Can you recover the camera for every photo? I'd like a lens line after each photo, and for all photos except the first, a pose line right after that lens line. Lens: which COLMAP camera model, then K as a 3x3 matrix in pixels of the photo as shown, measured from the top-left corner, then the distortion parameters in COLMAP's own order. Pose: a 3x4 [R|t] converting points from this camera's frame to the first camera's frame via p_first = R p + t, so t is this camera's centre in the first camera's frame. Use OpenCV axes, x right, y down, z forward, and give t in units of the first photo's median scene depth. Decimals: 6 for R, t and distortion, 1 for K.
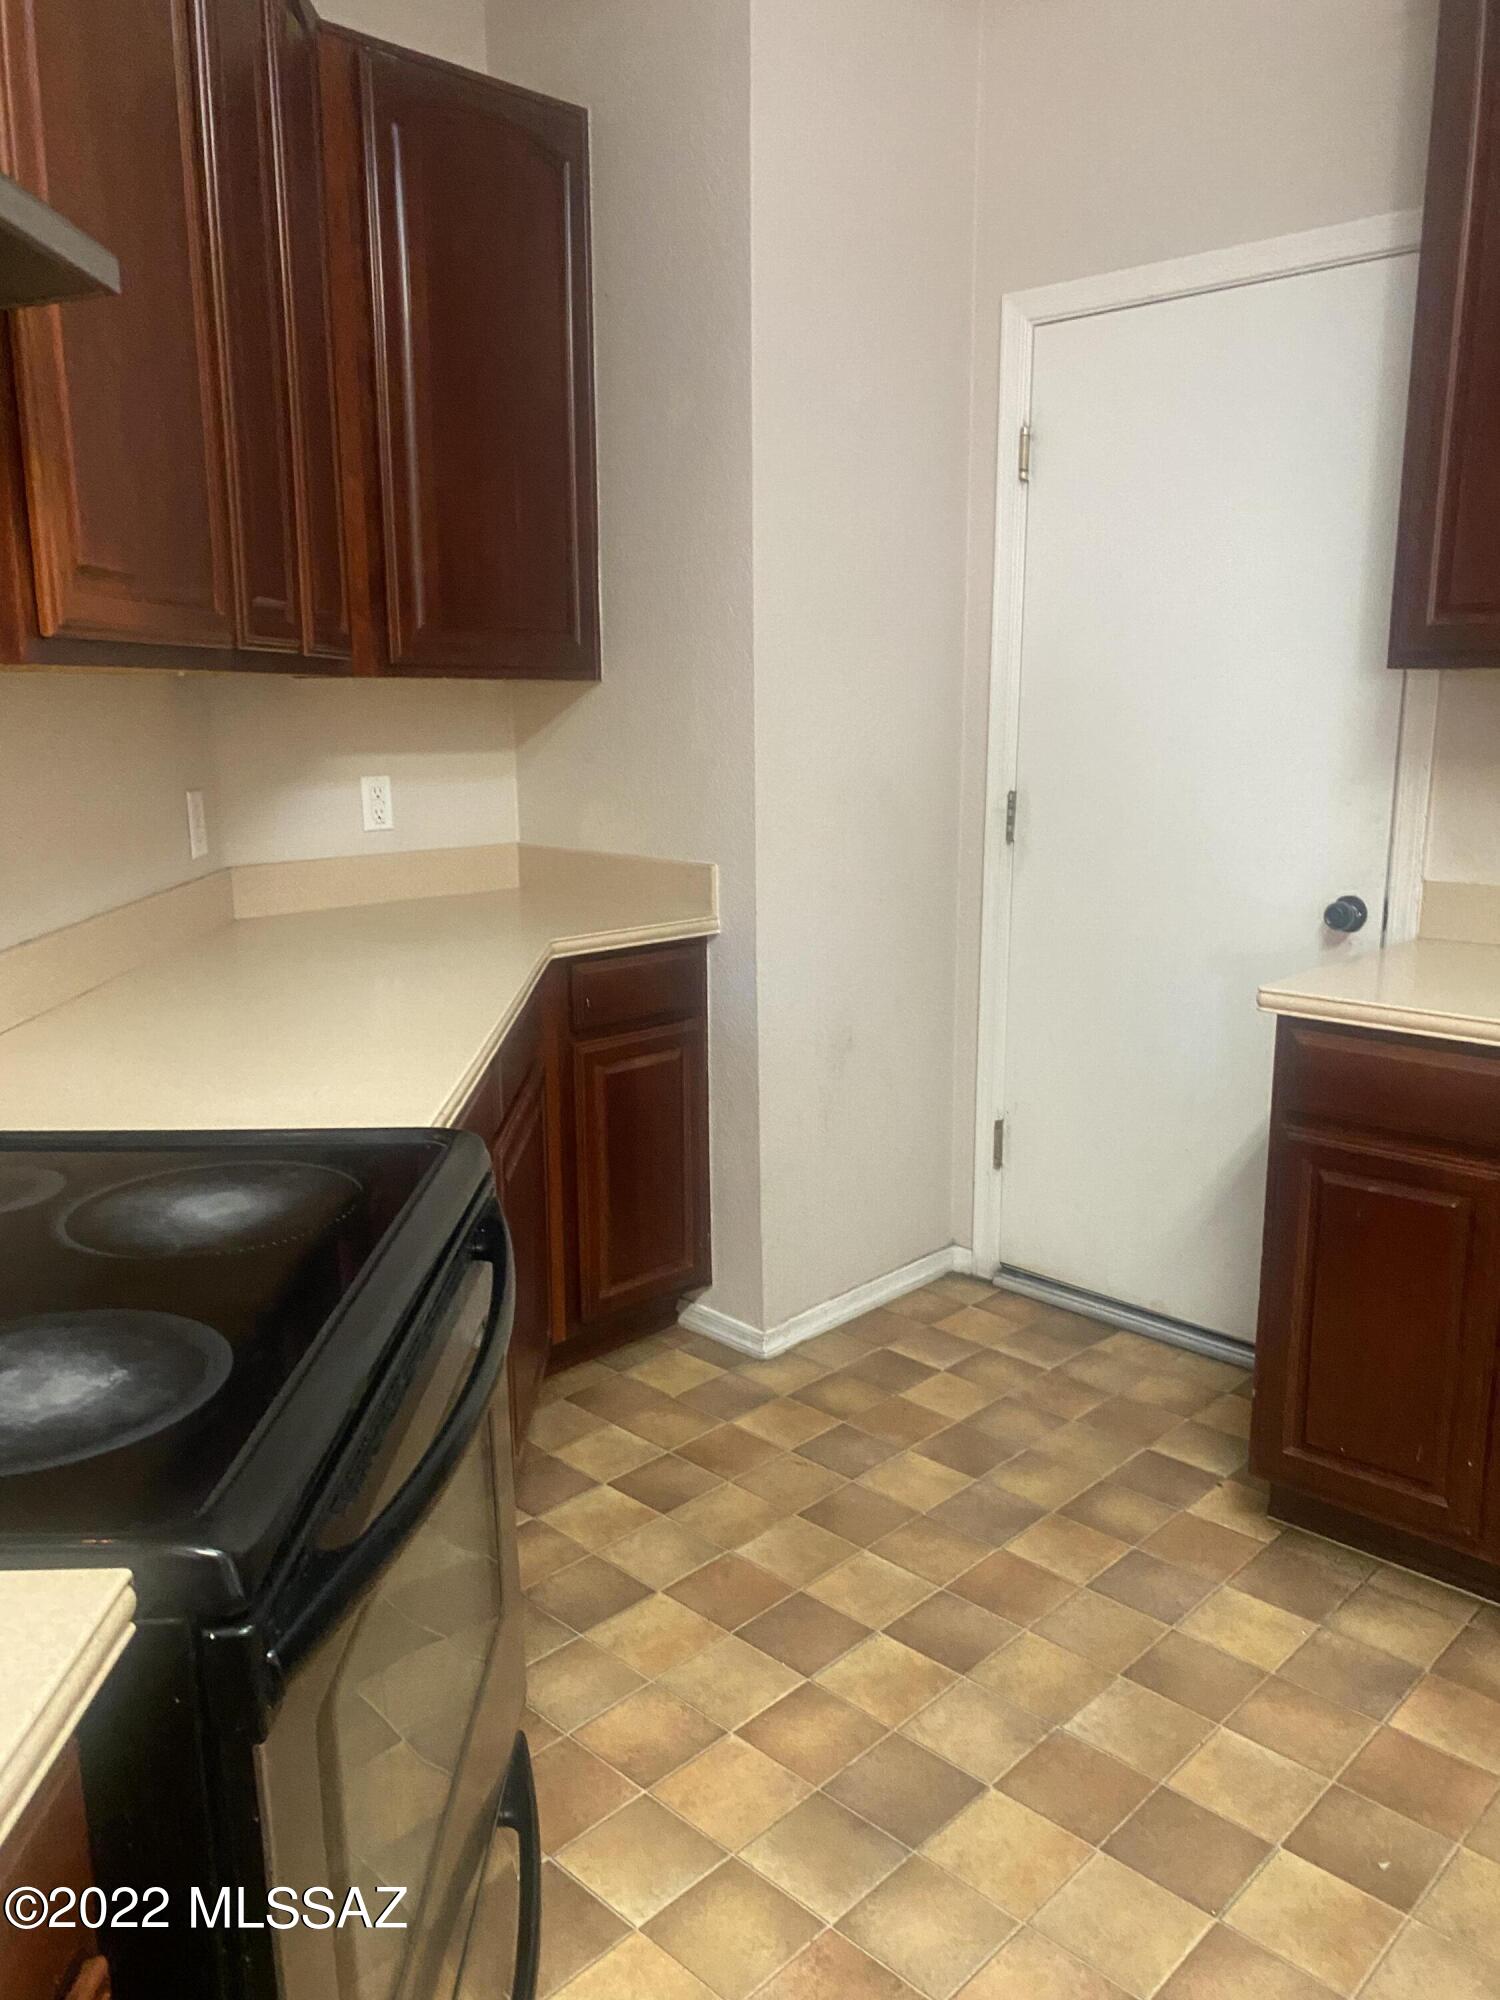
lens RADIAL K [[1522.5, 0, 775.0], [0, 1522.5, 1029.0], [0, 0, 1]] dist [0.009237, 0.000500]
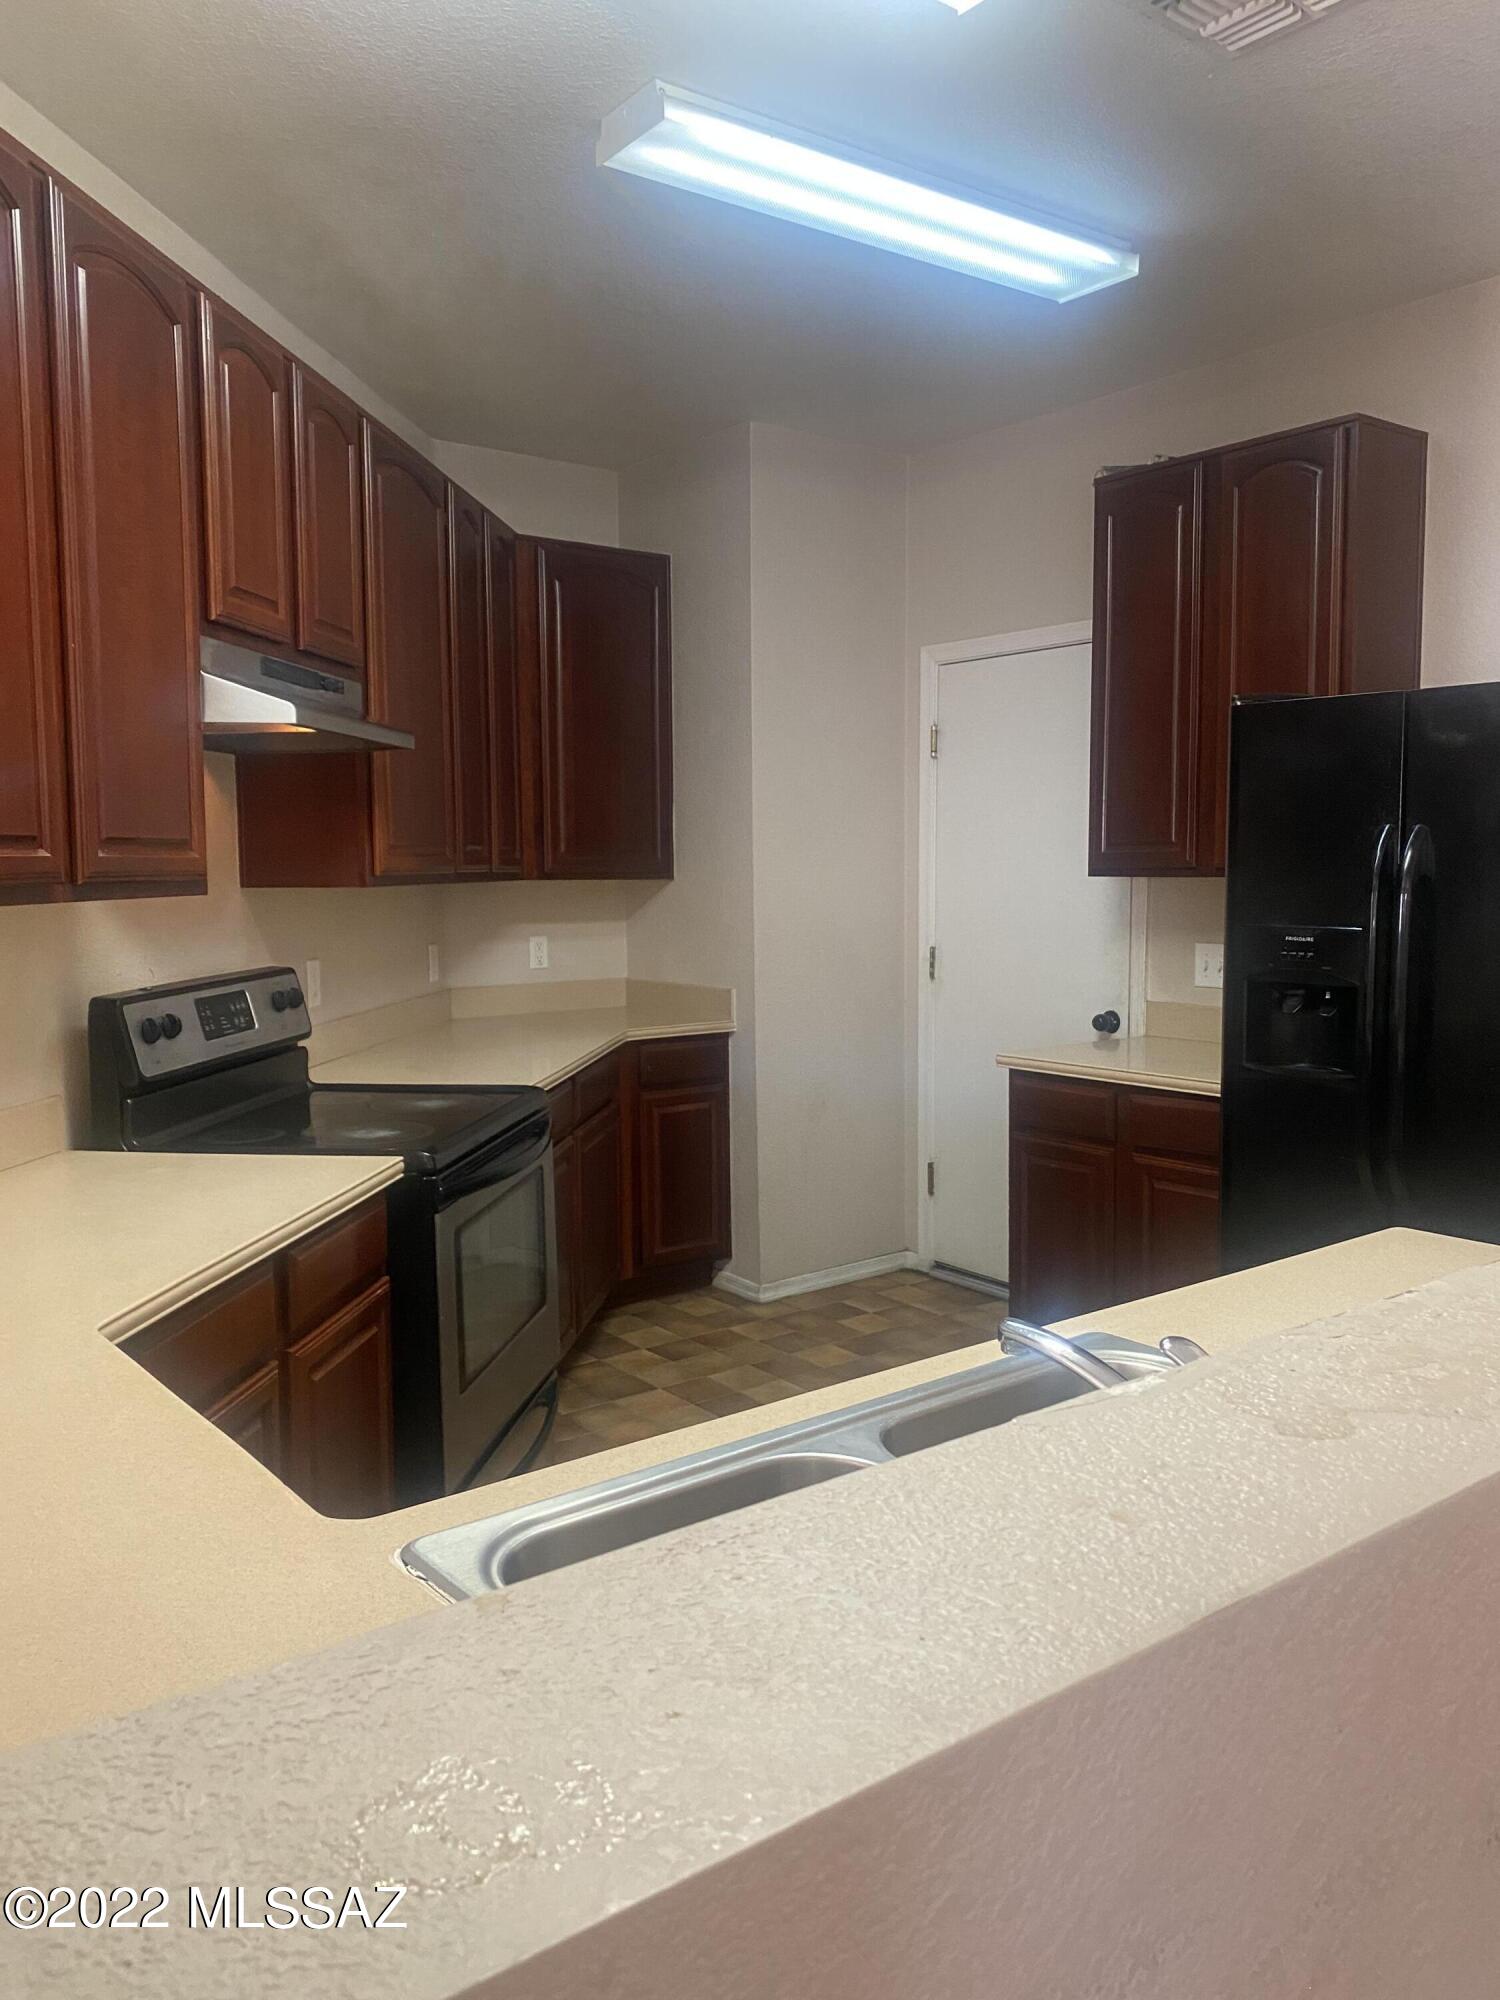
lens RADIAL K [[1538.8, 0, 750.0], [0, 1538.8, 1000.0], [0, 0, 1]] dist [0.015300, -0.004758]
pose [[0.987472, 0.008597, -0.157557, 0.236812], [-0.028482, 0.991825, -0.124390, 0.107680], [0.155199, 0.127319, 0.979644, -0.615180]]
